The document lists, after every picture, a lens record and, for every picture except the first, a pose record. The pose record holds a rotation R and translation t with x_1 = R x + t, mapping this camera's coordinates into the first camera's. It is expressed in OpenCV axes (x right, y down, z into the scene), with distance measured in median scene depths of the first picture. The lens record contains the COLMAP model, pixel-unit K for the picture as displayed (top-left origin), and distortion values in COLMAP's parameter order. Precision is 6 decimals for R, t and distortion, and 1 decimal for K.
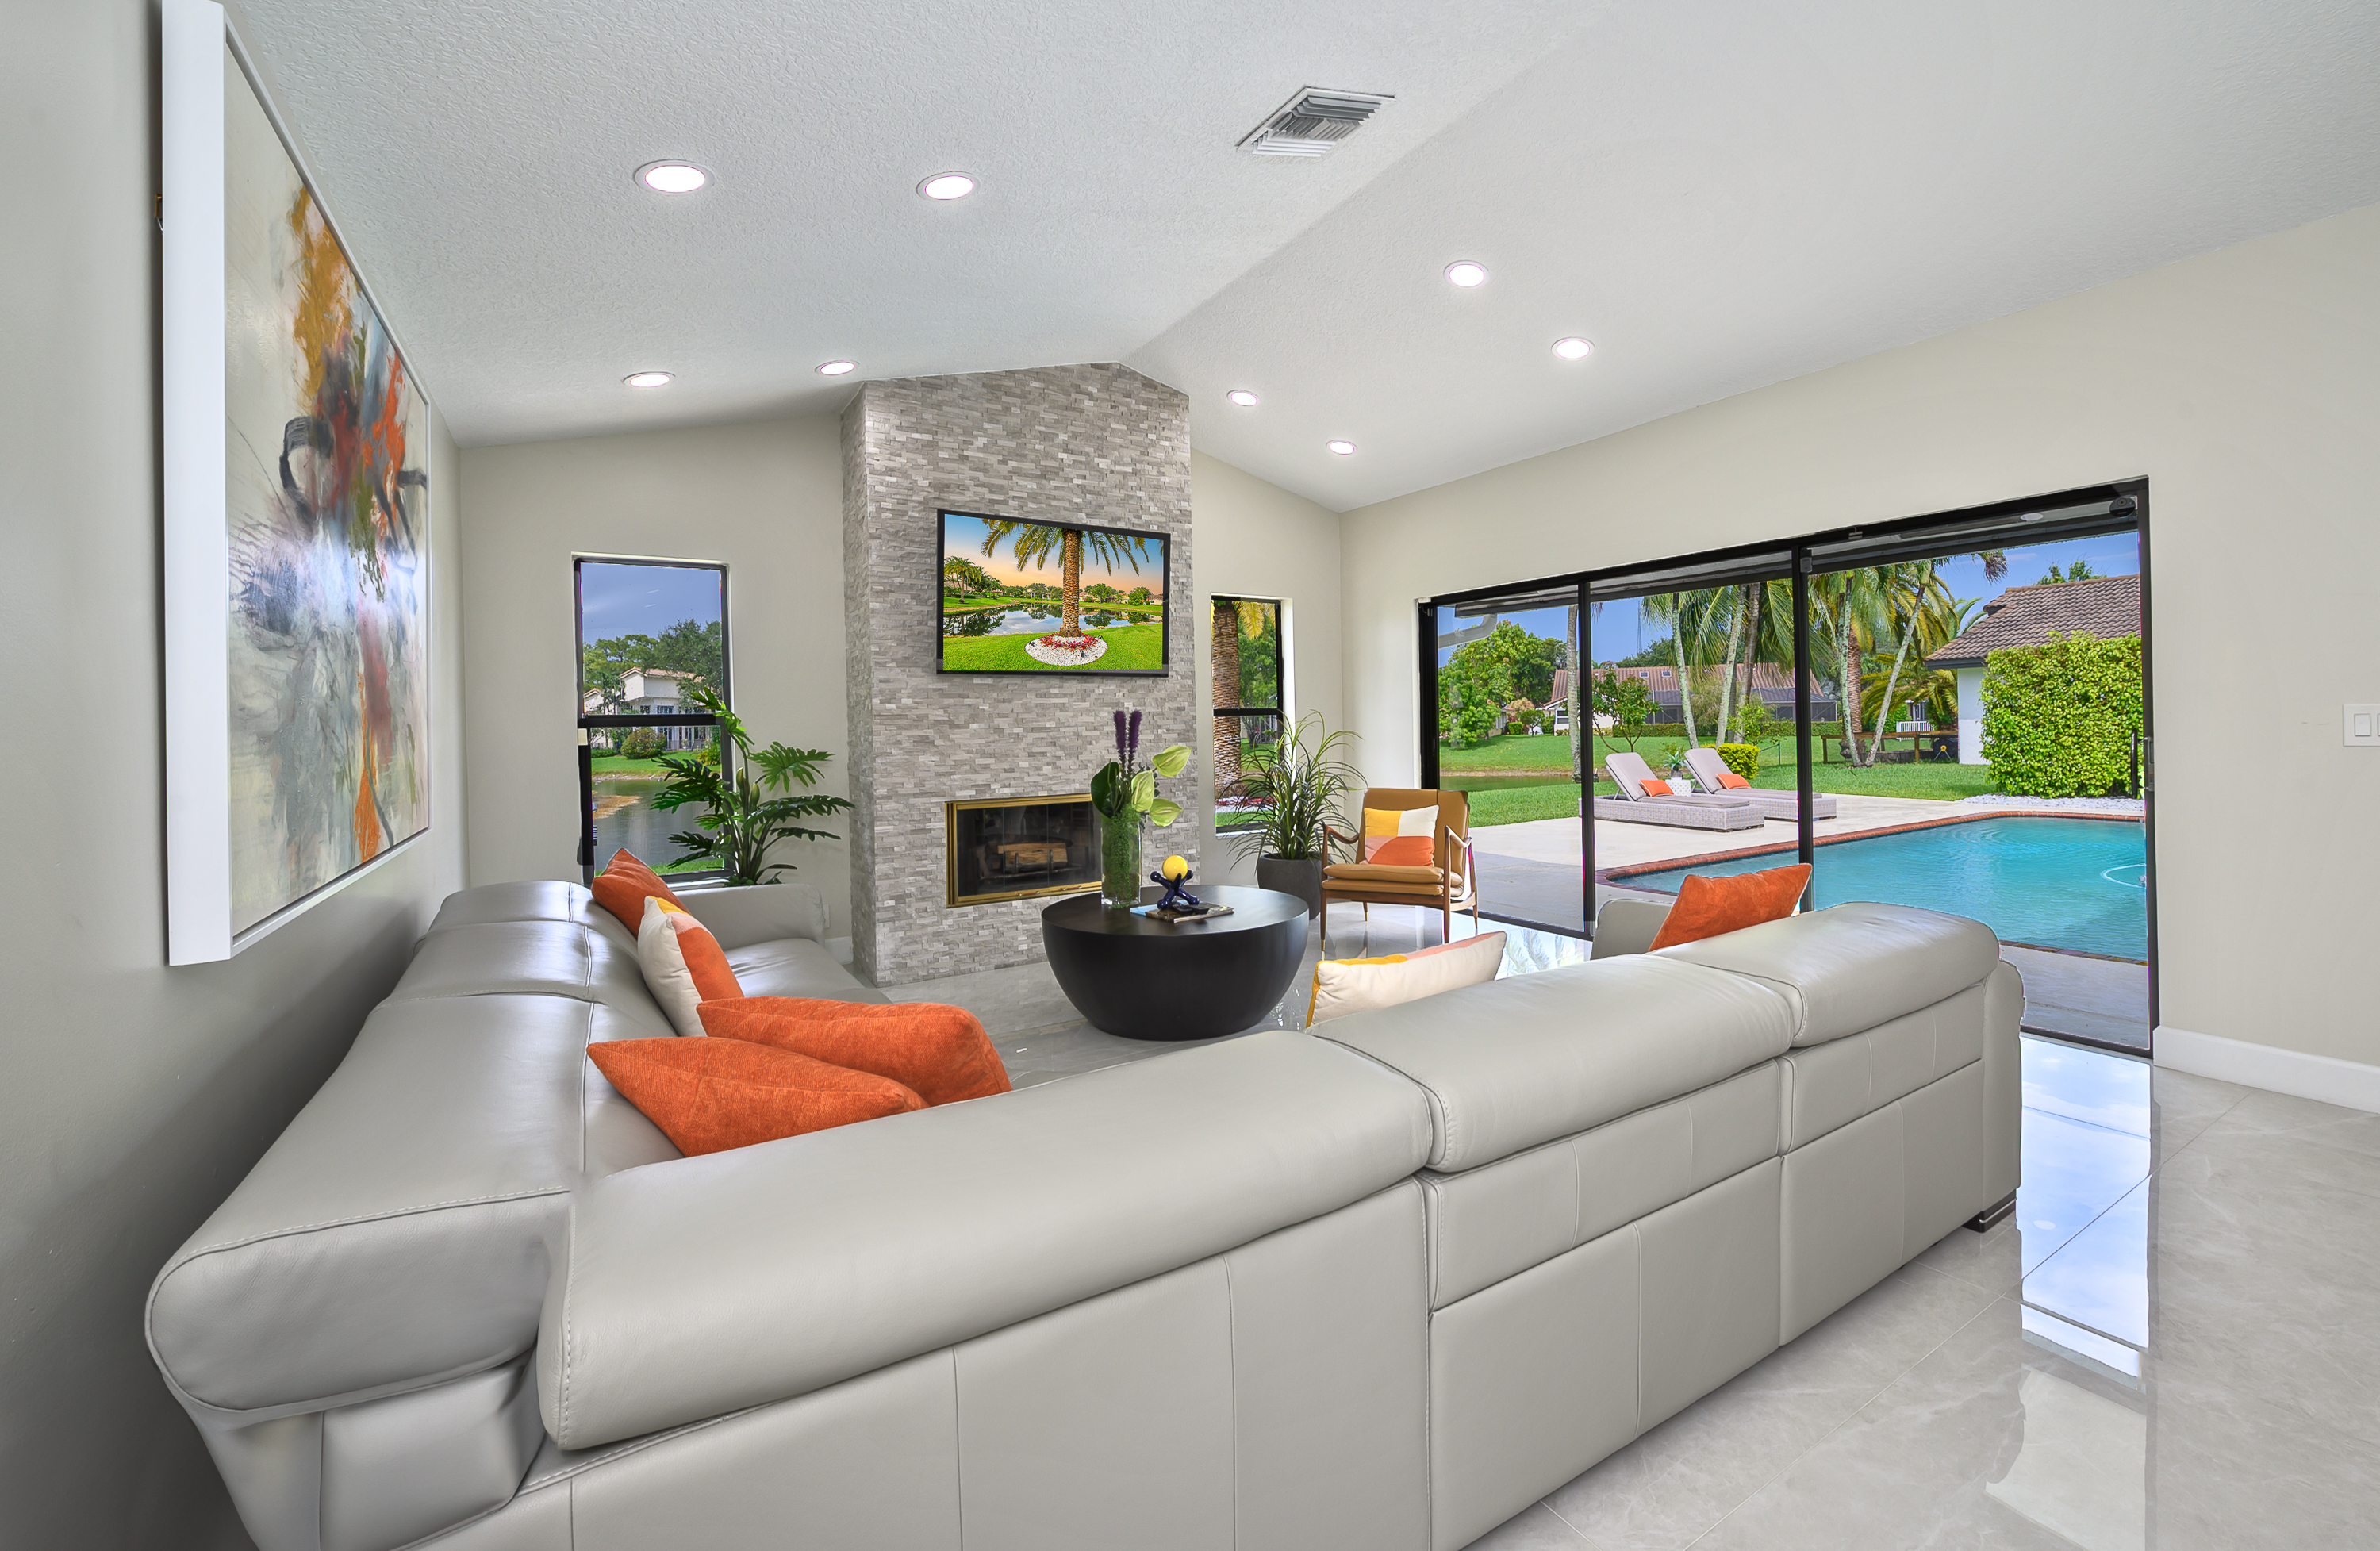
lens RADIAL K [[989.0, 0, 1236.1], [0, 989.0, 729.3], [0, 0, 1]] dist [-0.001907, -0.000267]
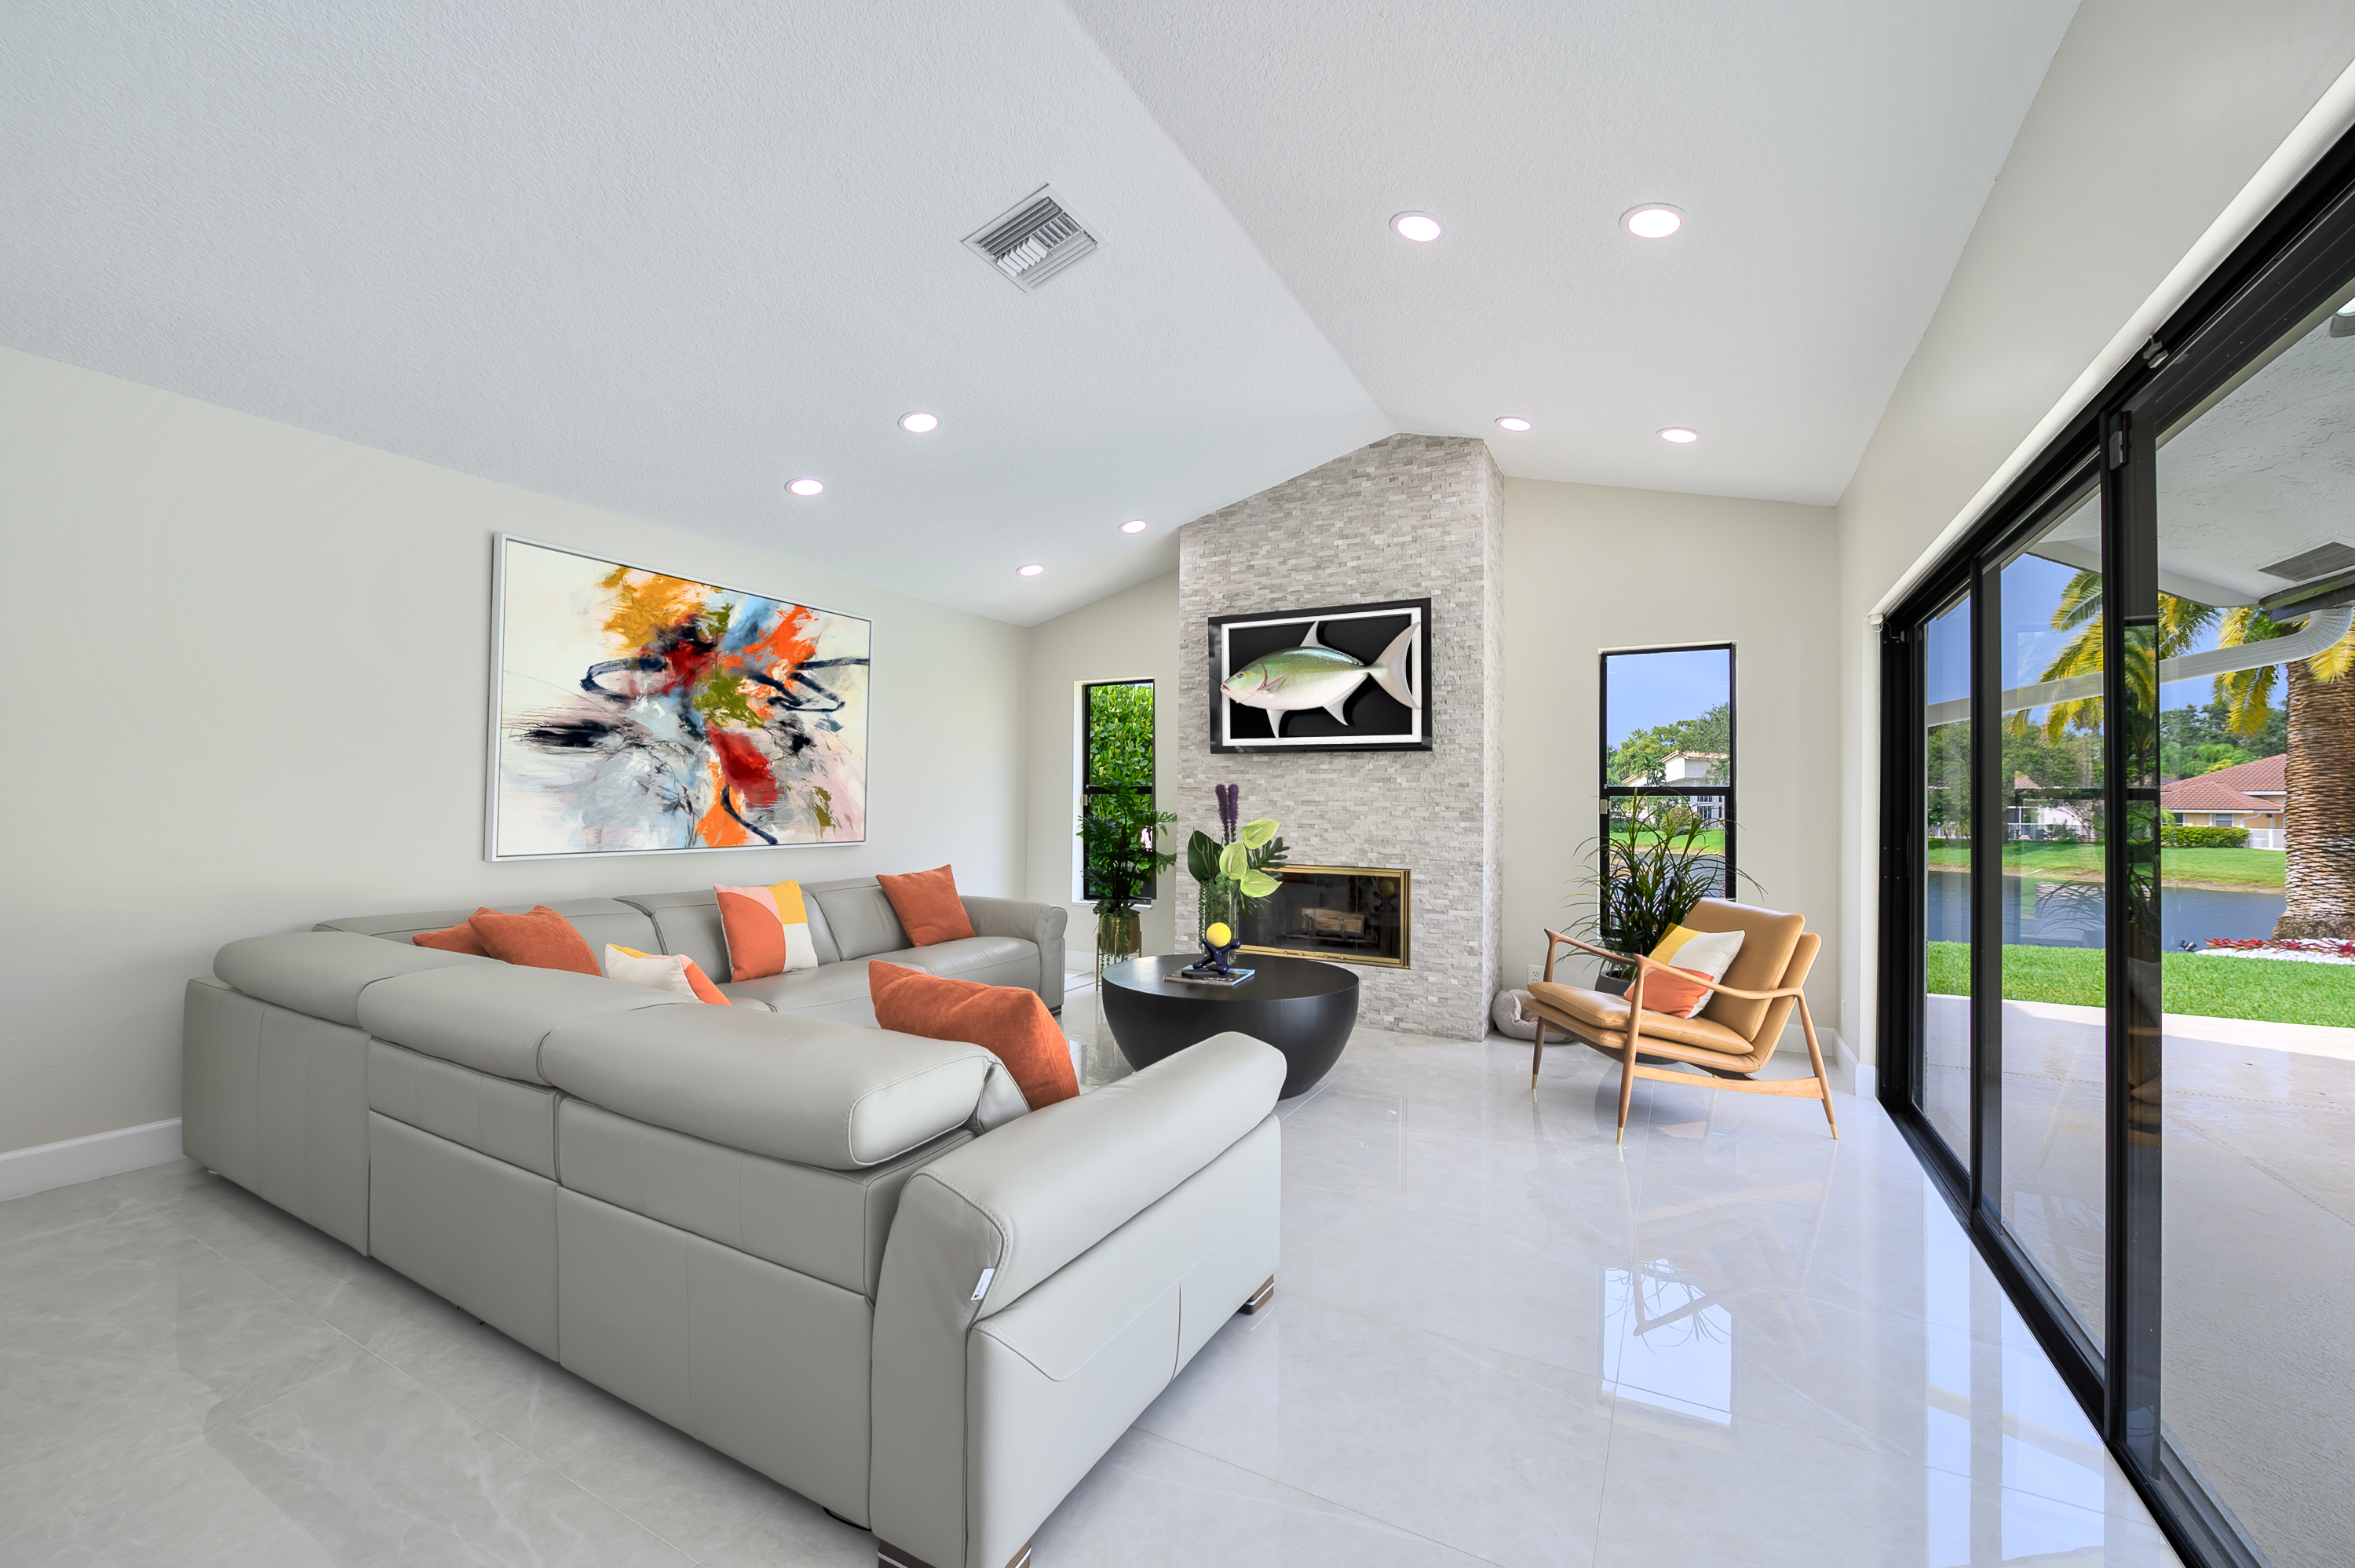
lens RADIAL K [[939.0, 0, 1176.2], [0, 939.0, 787.5], [0, 0, 1]] dist [-0.000652, 0.000226]
pose [[0.475836, 0.007720, -0.879500, 0.635377], [-0.027731, 0.999596, -0.006229, -0.006080], [0.879097, 0.027353, 0.475858, 0.390855]]
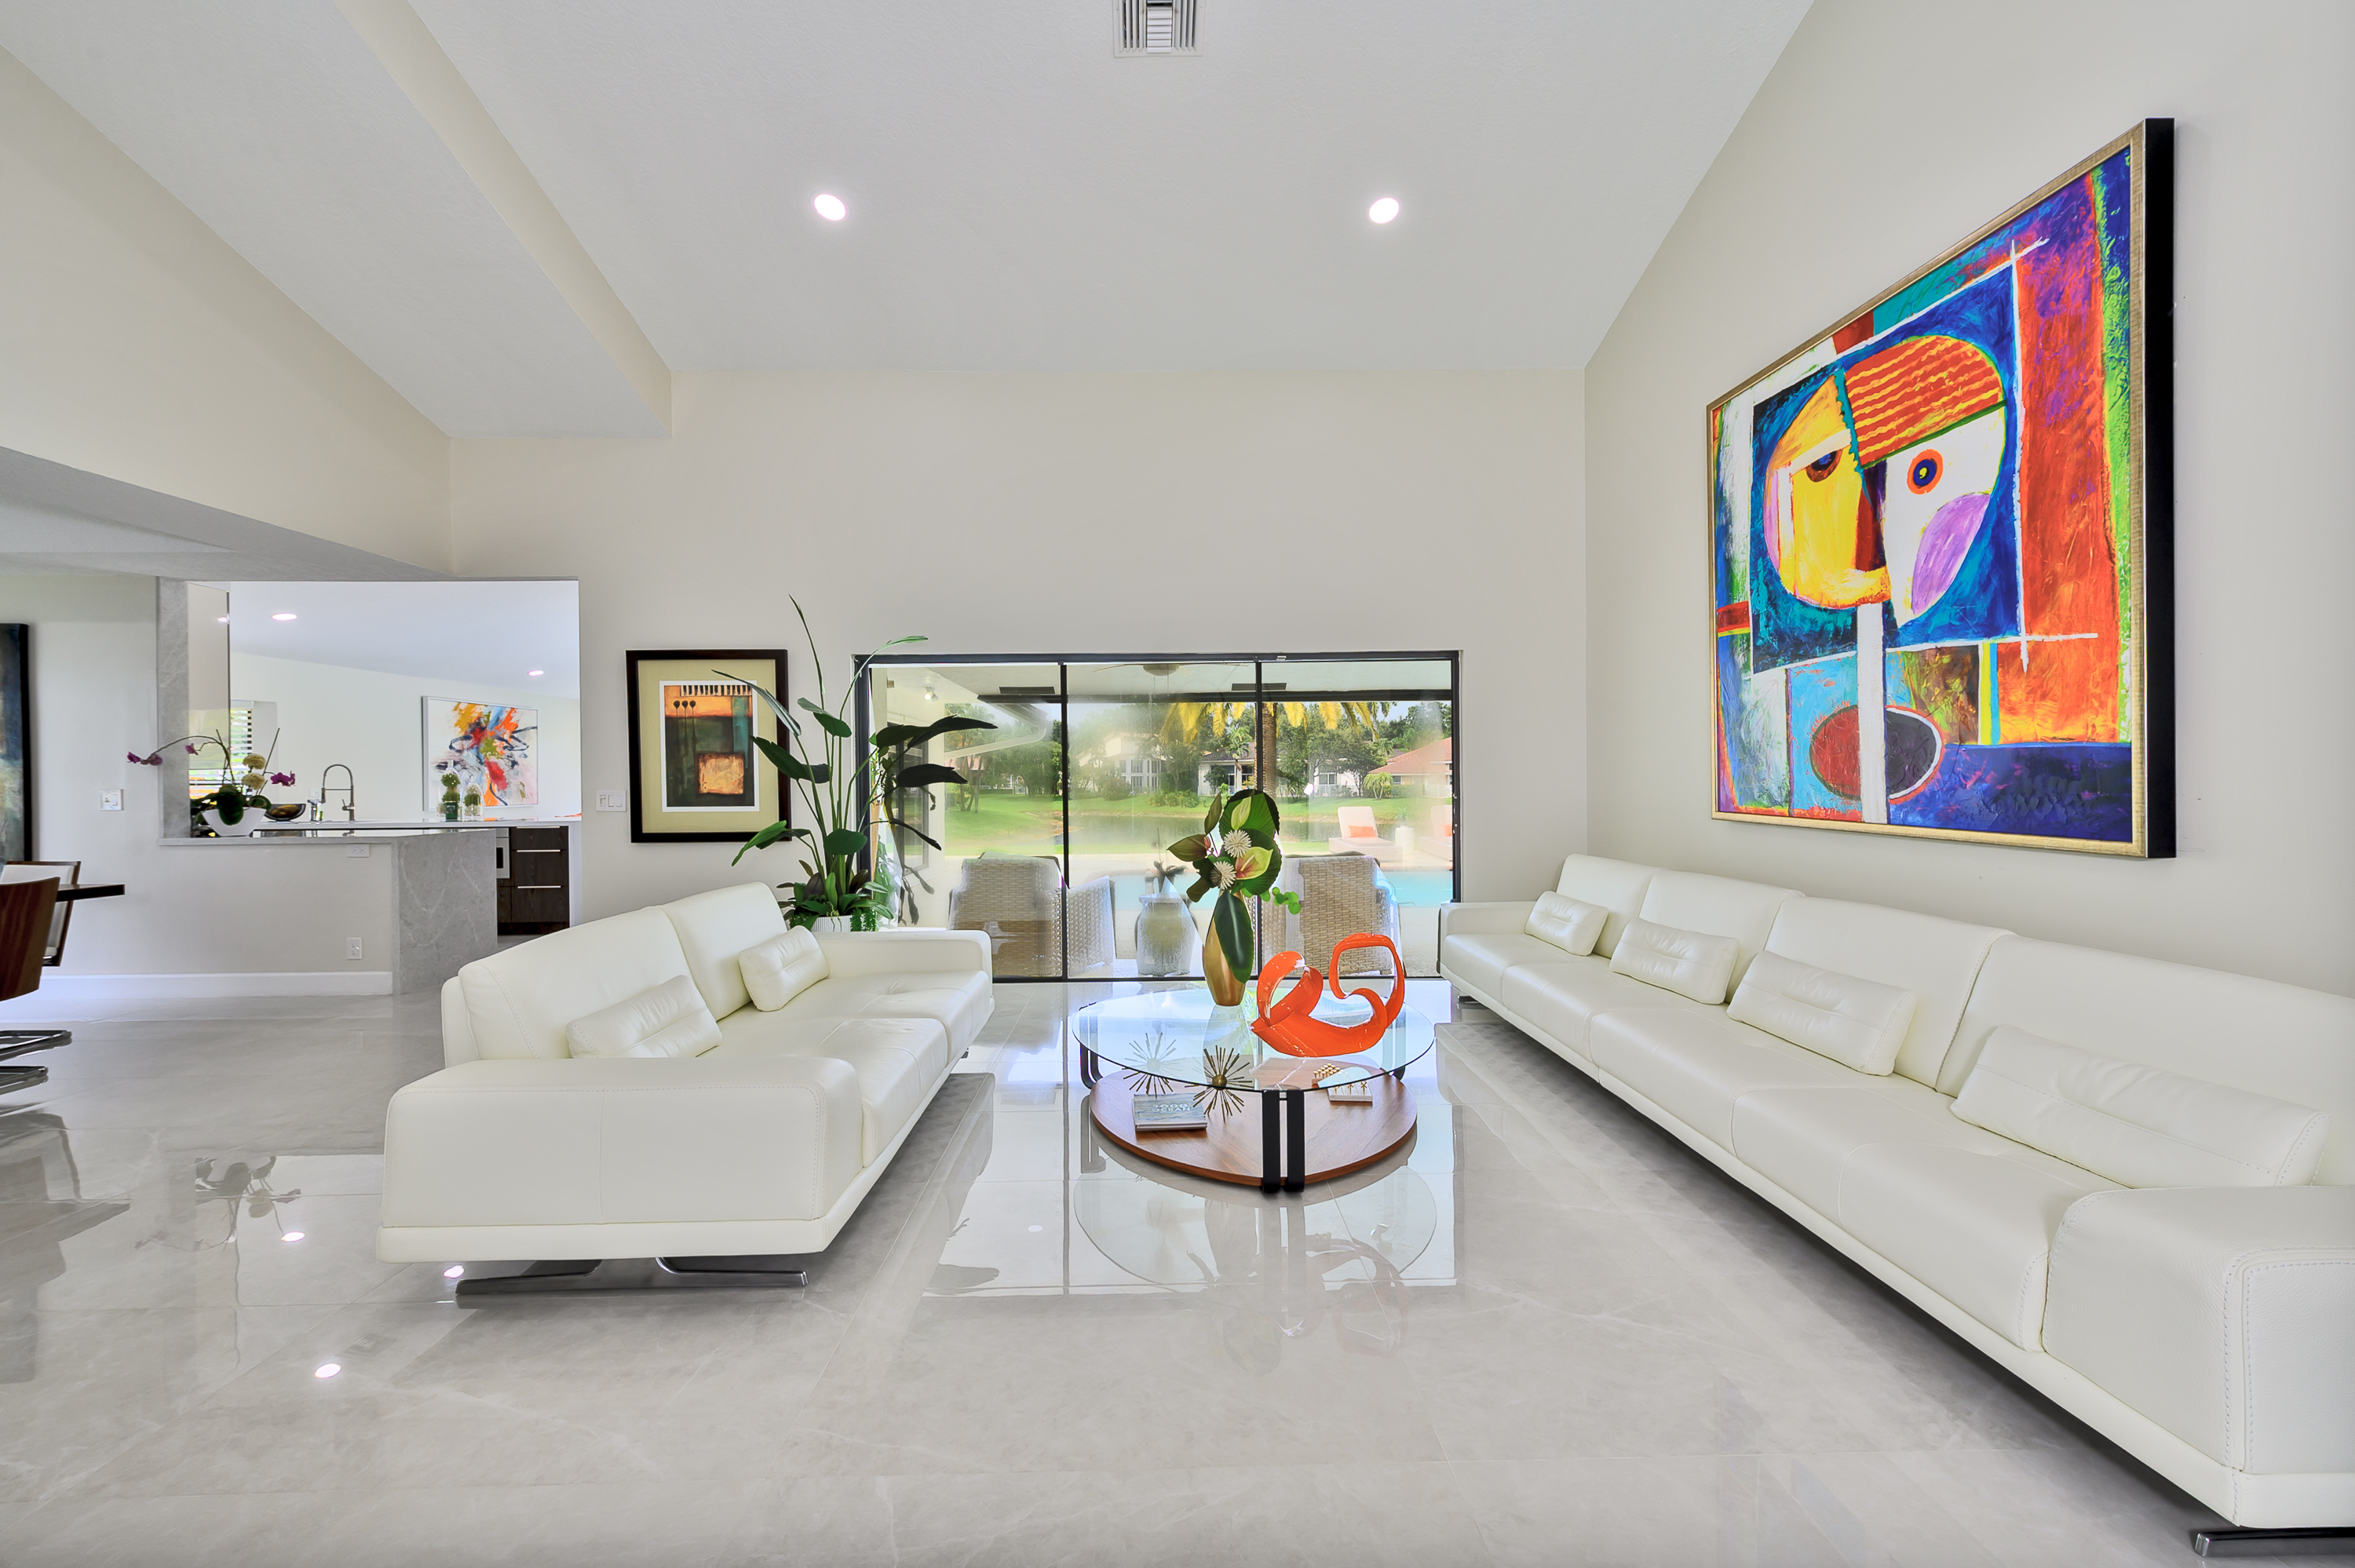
lens RADIAL K [[939.0, 0, 1177.4], [0, 939.0, 786.0], [0, 0, 1]] dist [-0.000652, 0.000226]
pose [[0.856376, 0.012675, -0.516197, 2.288708], [-0.007118, 0.999893, 0.012743, -0.034692], [0.516303, -0.007239, 0.856375, -0.680440]]
